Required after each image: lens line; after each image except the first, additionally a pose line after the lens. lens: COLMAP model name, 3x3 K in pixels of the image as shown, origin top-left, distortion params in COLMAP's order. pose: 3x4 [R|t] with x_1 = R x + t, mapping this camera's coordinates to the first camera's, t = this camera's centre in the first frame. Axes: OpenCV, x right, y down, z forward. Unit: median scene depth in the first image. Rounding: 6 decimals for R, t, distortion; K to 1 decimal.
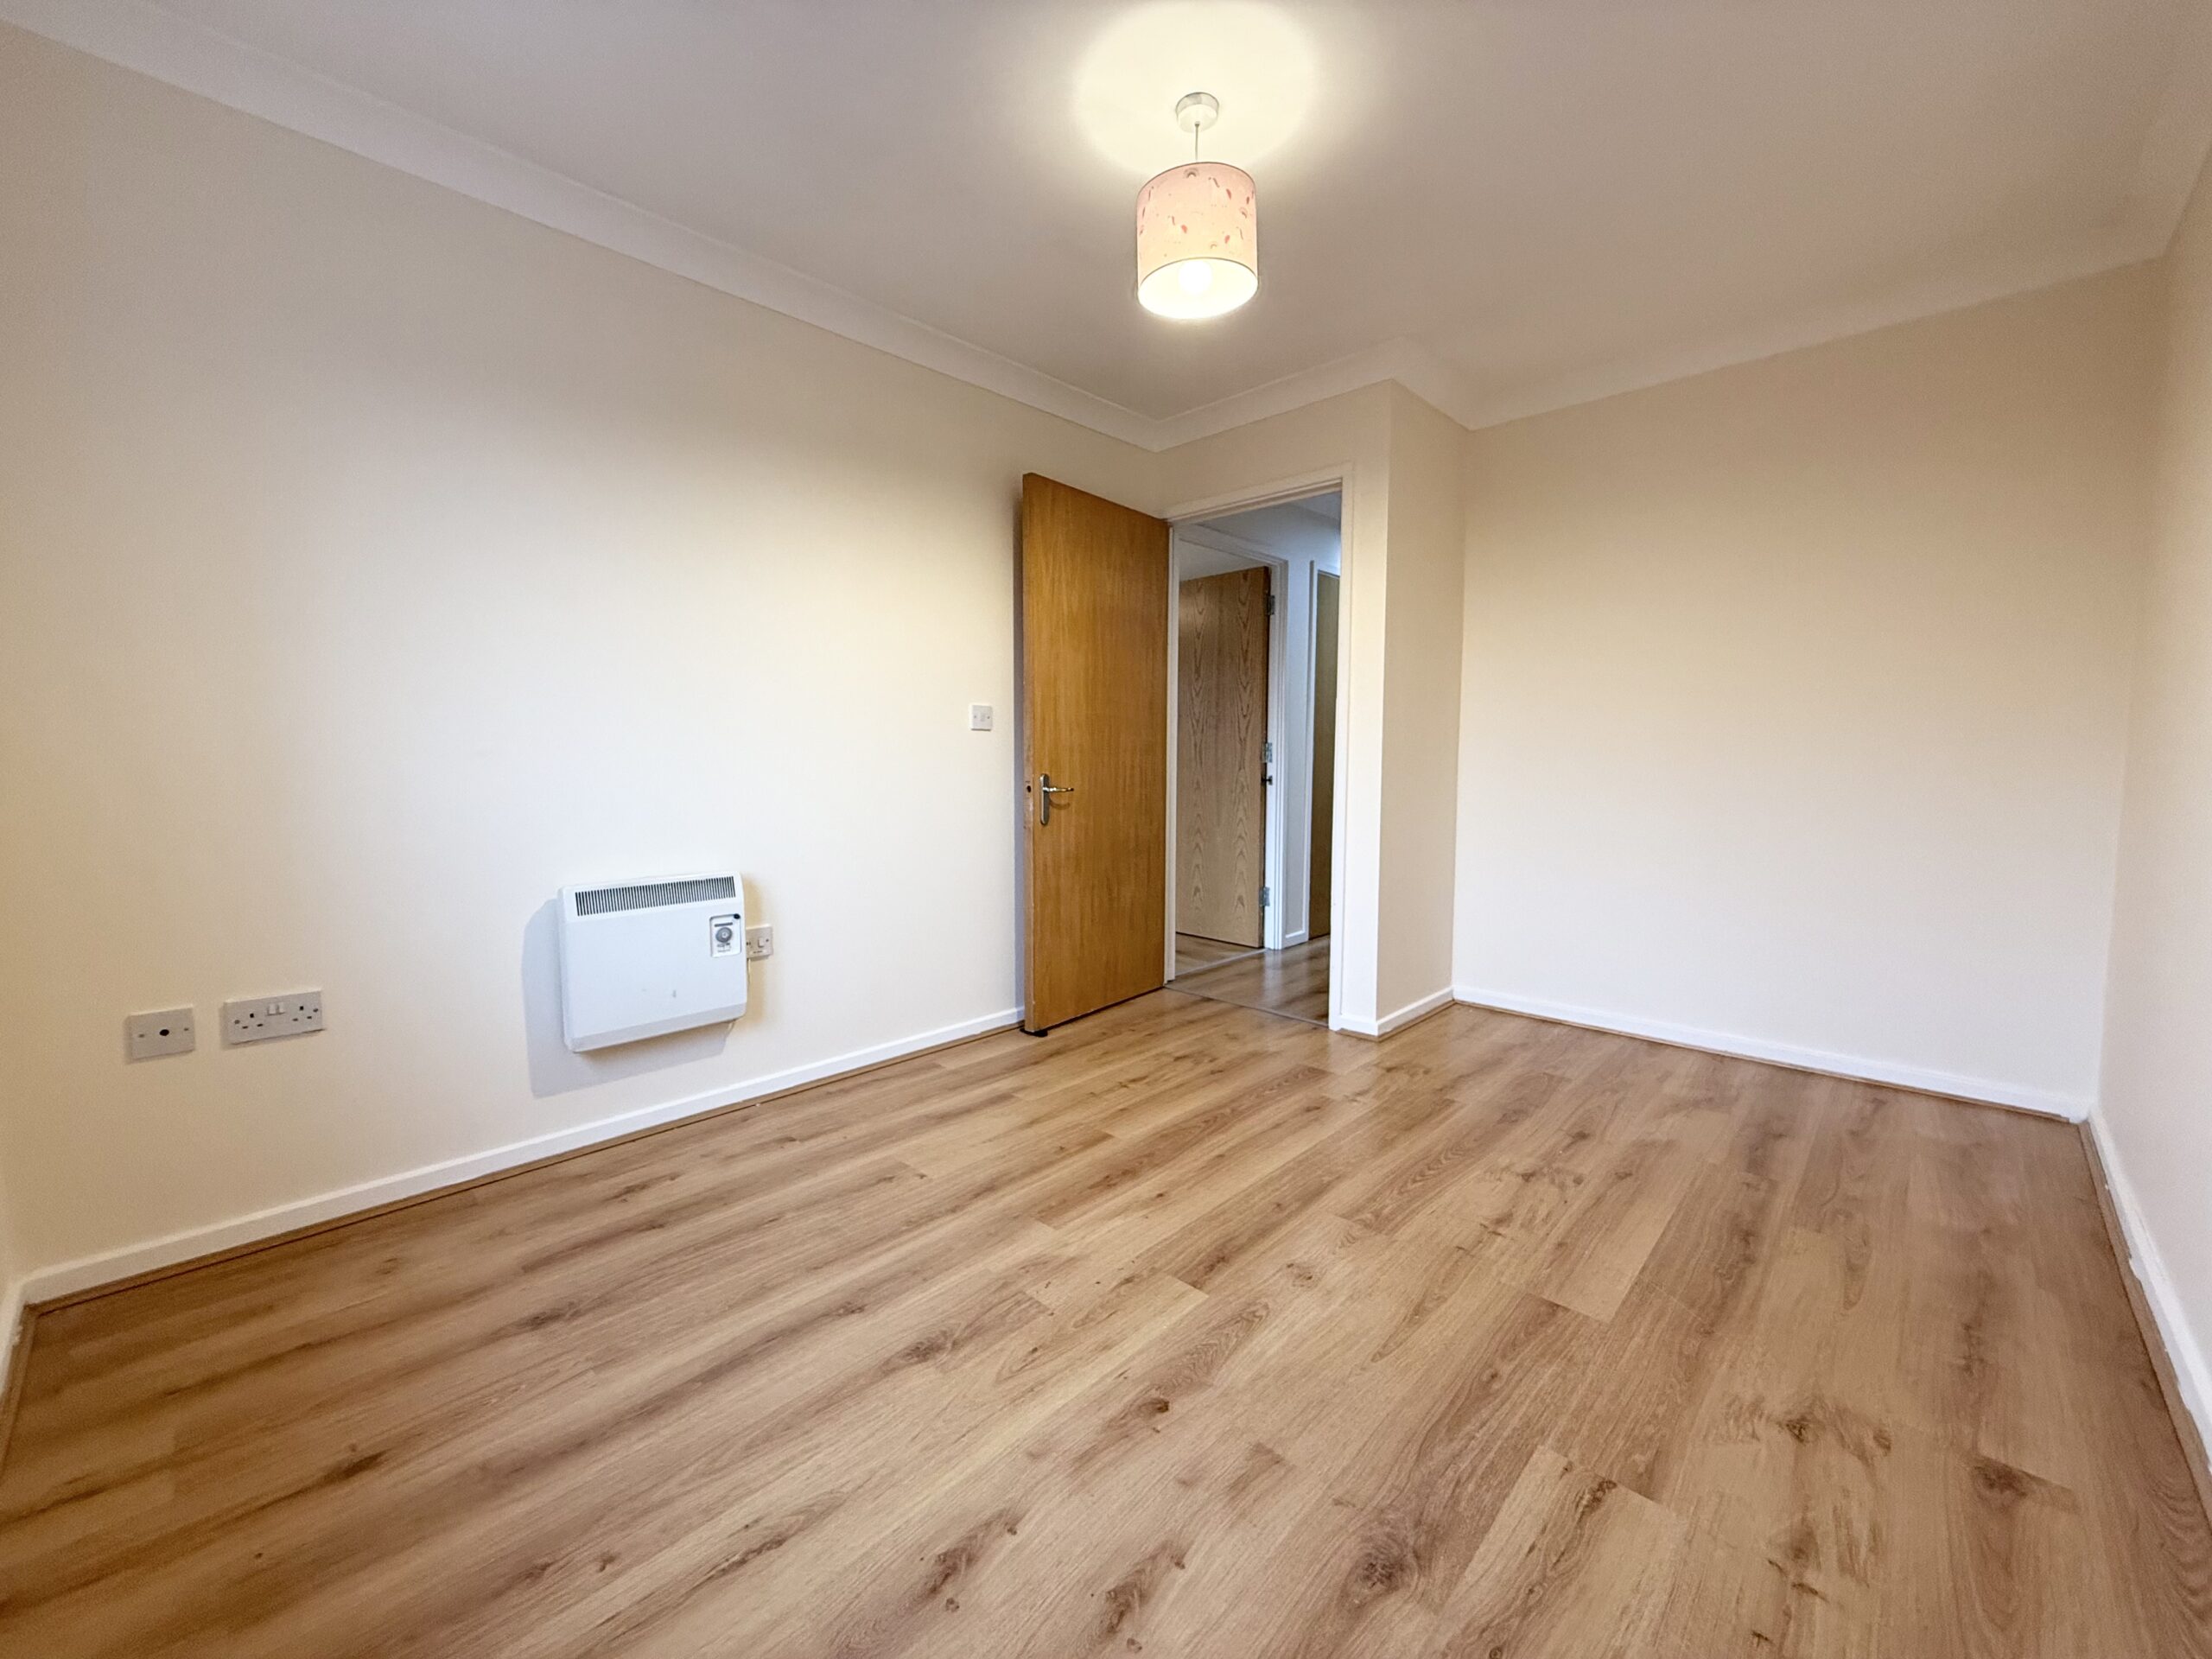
lens RADIAL K [[878.9, 0, 1101.2], [0, 878.9, 826.7], [0, 0, 1]] dist [0.000478, -0.000208]
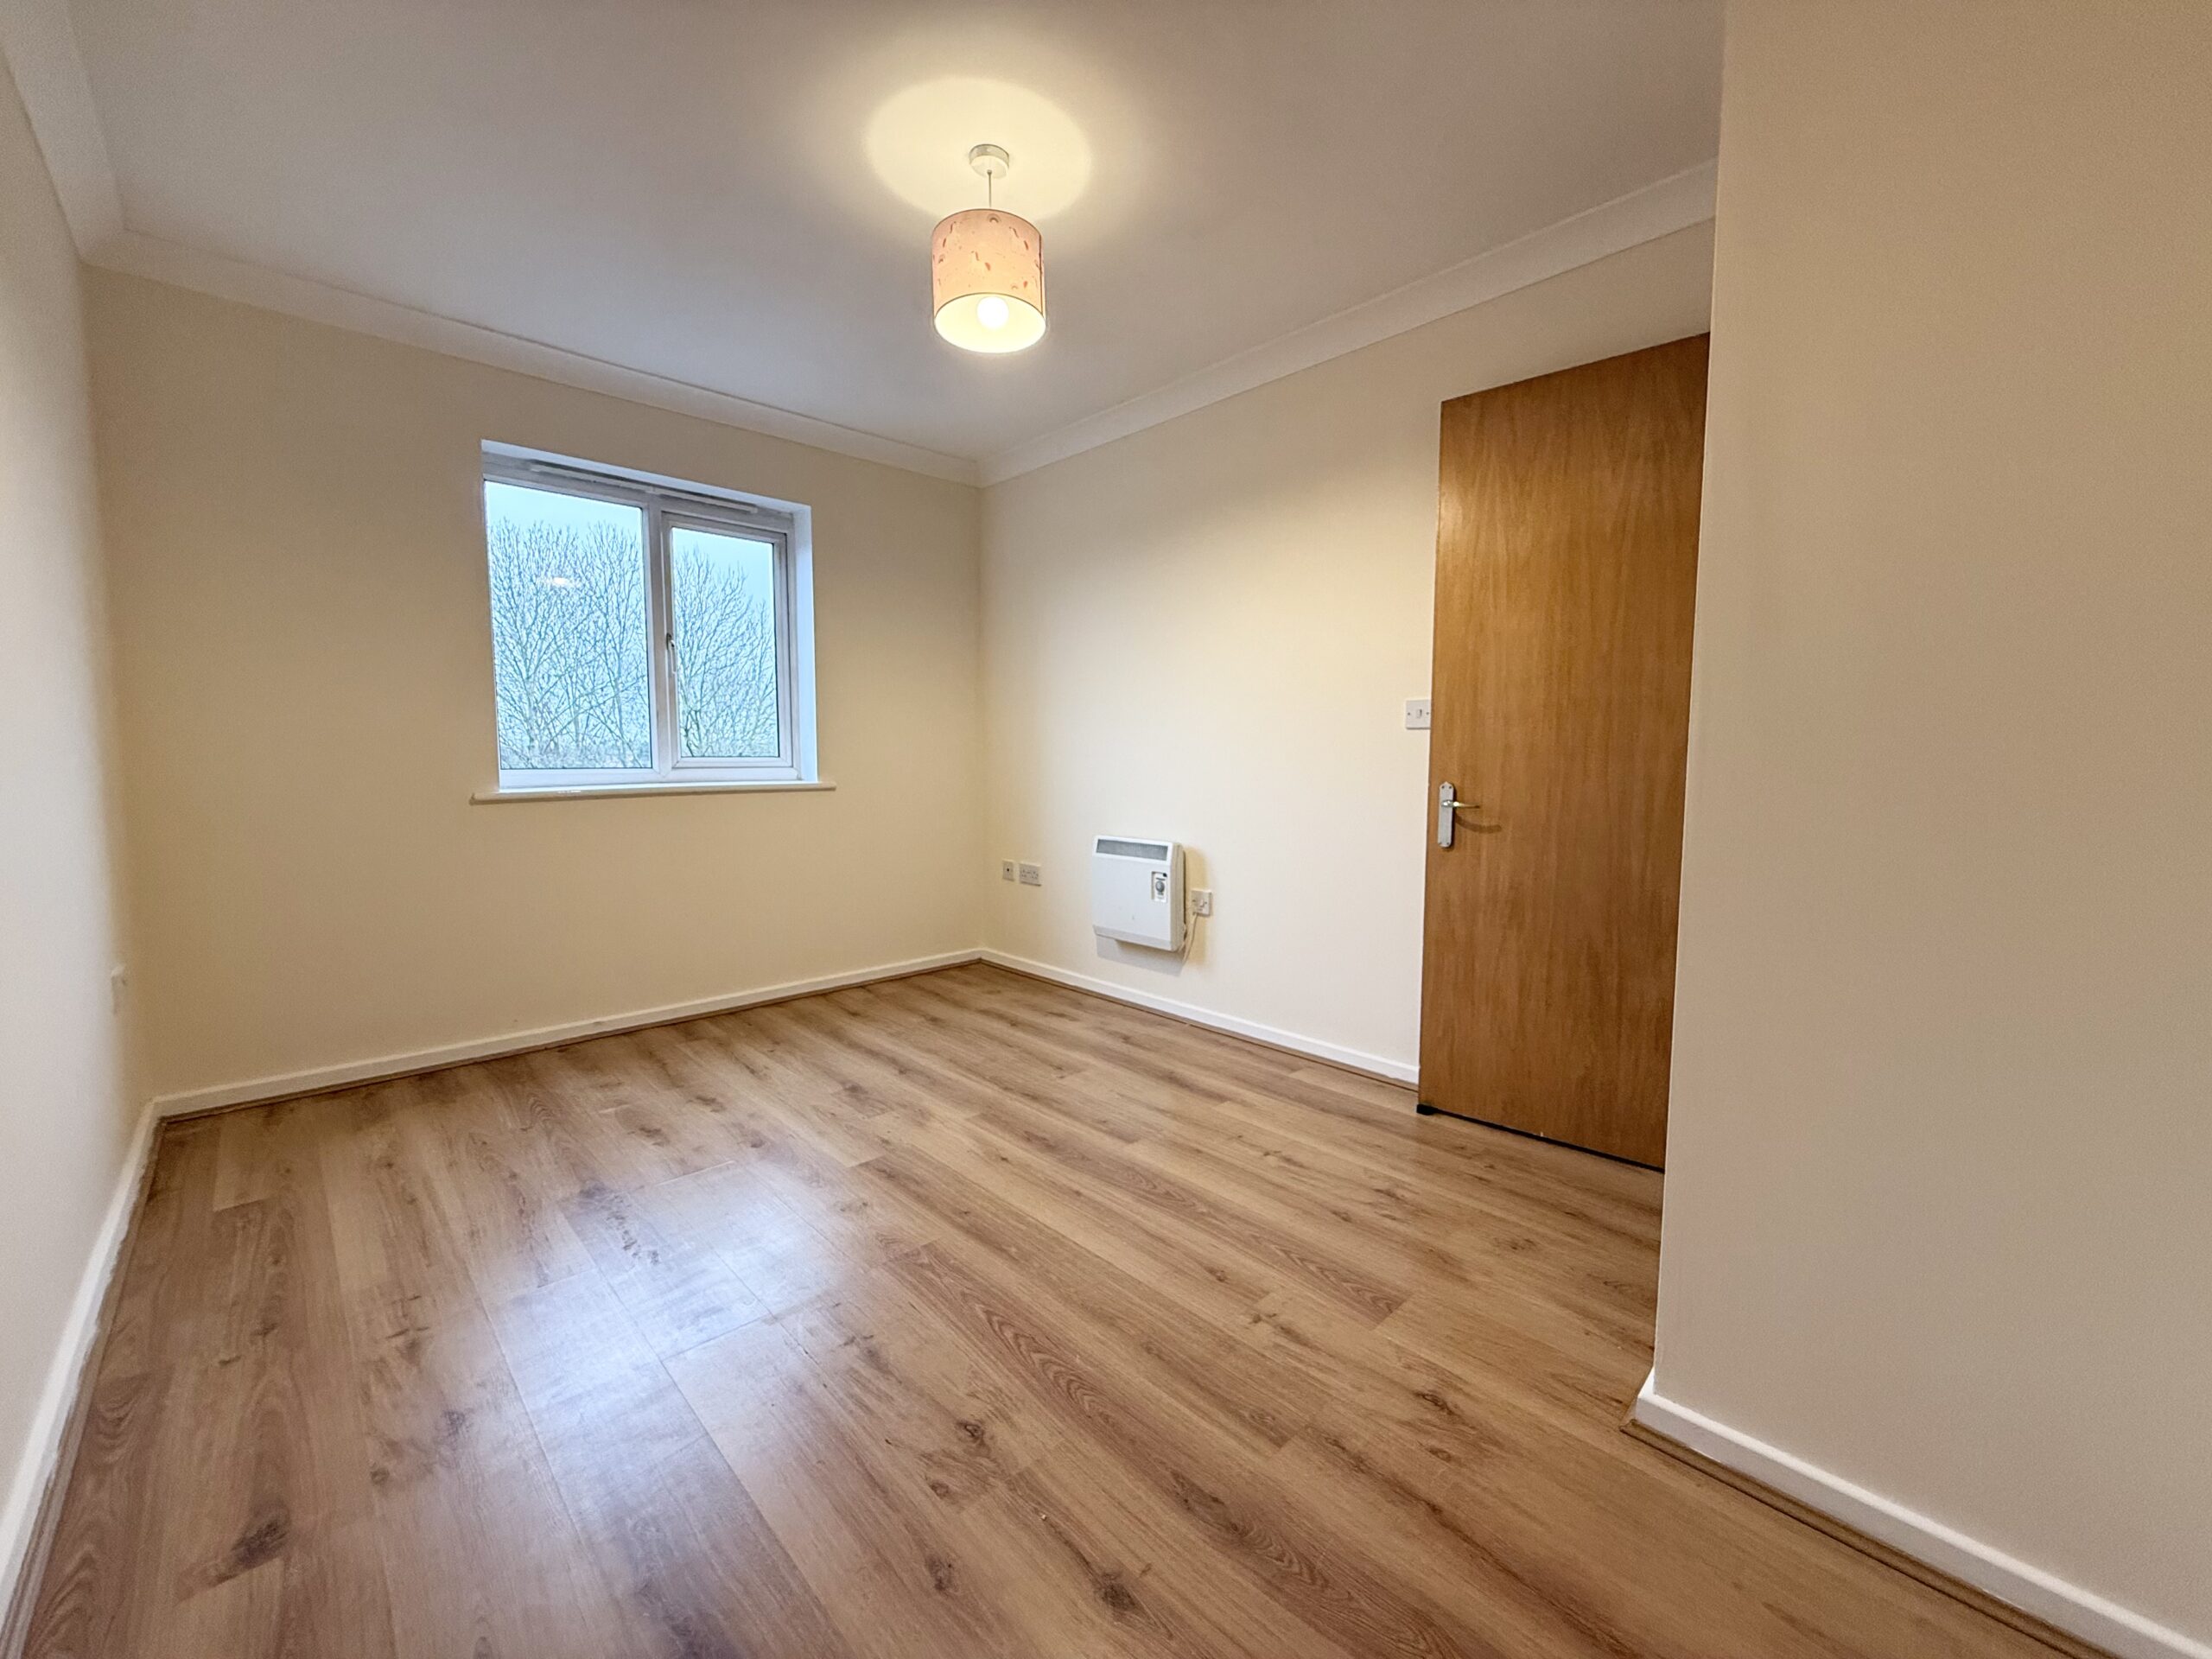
lens RADIAL K [[878.9, 0, 1101.2], [0, 878.9, 826.7], [0, 0, 1]] dist [0.000478, -0.000208]
pose [[-0.046200, 0.082963, -0.995481, 0.969013], [-0.083275, 0.992757, 0.086601, -0.085176], [0.995455, 0.086899, -0.038956, 0.974346]]
